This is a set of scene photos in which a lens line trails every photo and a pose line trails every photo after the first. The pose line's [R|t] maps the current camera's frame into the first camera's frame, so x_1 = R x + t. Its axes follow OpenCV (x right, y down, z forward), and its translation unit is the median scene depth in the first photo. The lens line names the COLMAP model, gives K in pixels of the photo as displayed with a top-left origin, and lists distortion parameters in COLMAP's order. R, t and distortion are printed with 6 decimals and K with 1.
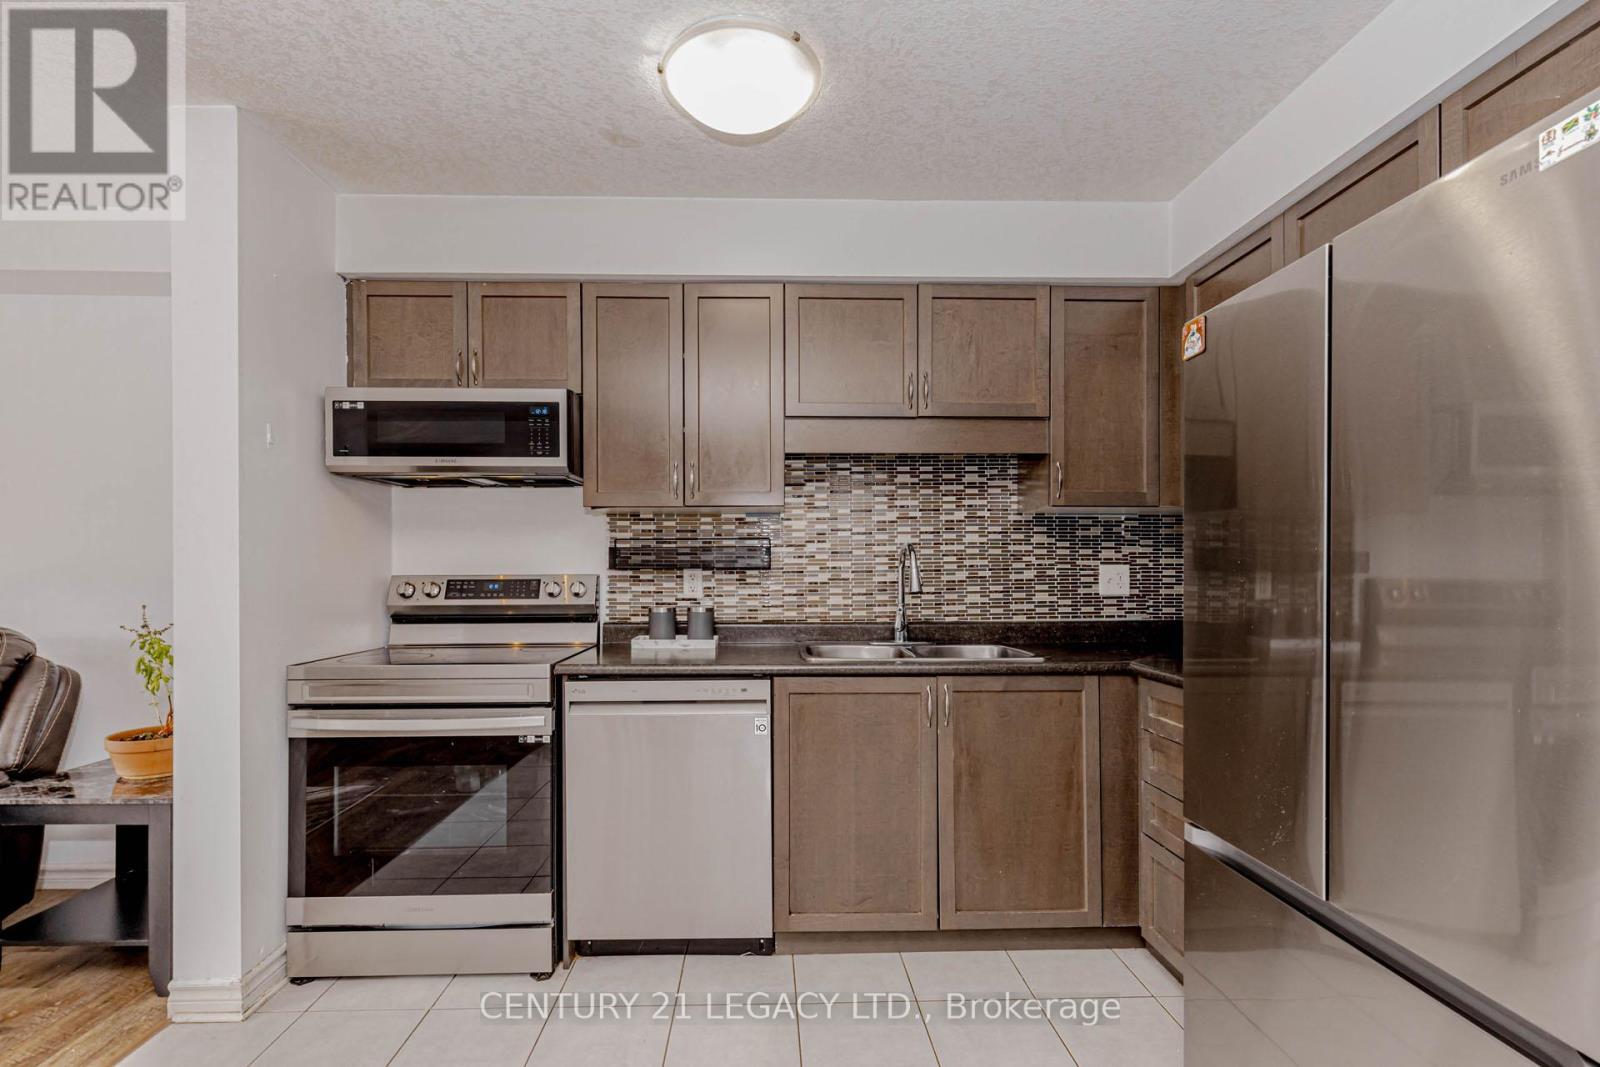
lens RADIAL K [[737.7, 0, 755.2], [0, 737.7, 568.4], [0, 0, 1]] dist [0.013783, -0.002525]
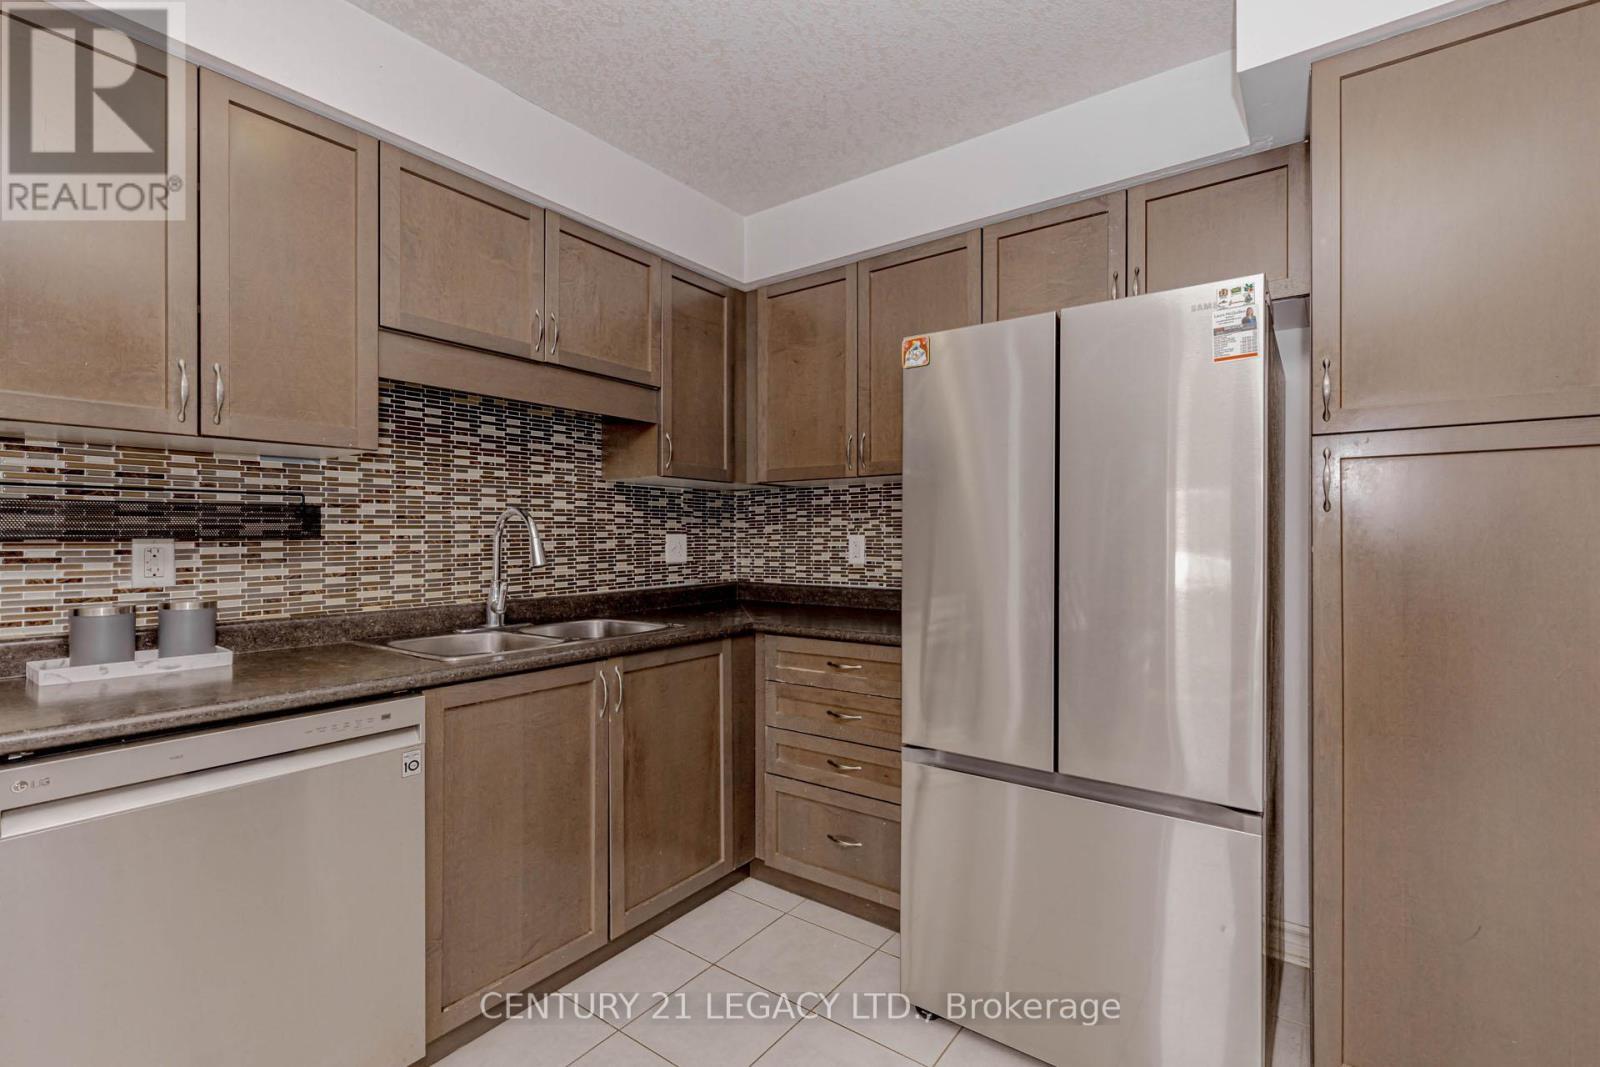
lens RADIAL K [[737.7, 0, 831.6], [0, 737.7, 533.8], [0, 0, 1]] dist [0.013783, -0.002525]
pose [[0.594714, 0.003738, 0.803929, -0.256771], [0.000082, 0.999989, -0.004710, -0.000621], [-0.803937, 0.002868, 0.594707, 0.203148]]
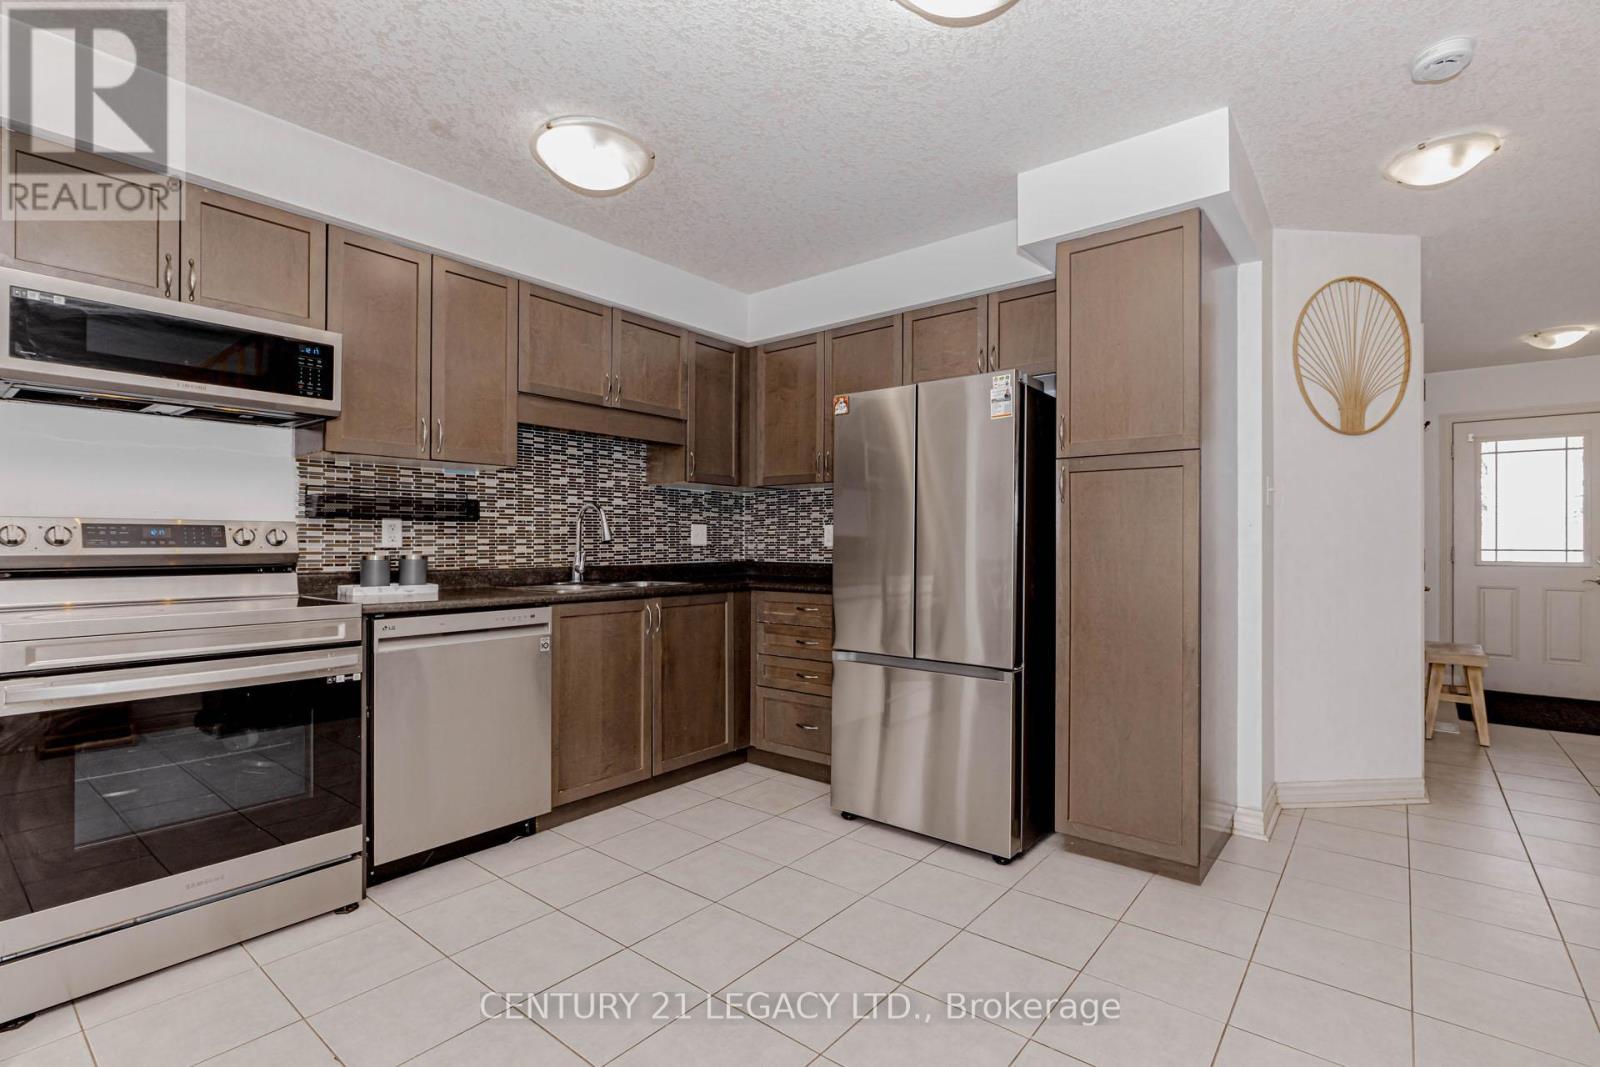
lens RADIAL K [[737.7, 0, 809.7], [0, 737.7, 540.4], [0, 0, 1]] dist [0.013783, -0.002525]
pose [[0.651419, 0.005229, 0.758701, -0.513607], [-0.005731, 0.999982, -0.001971, 0.030665], [-0.758697, -0.003064, 0.651437, -0.119873]]
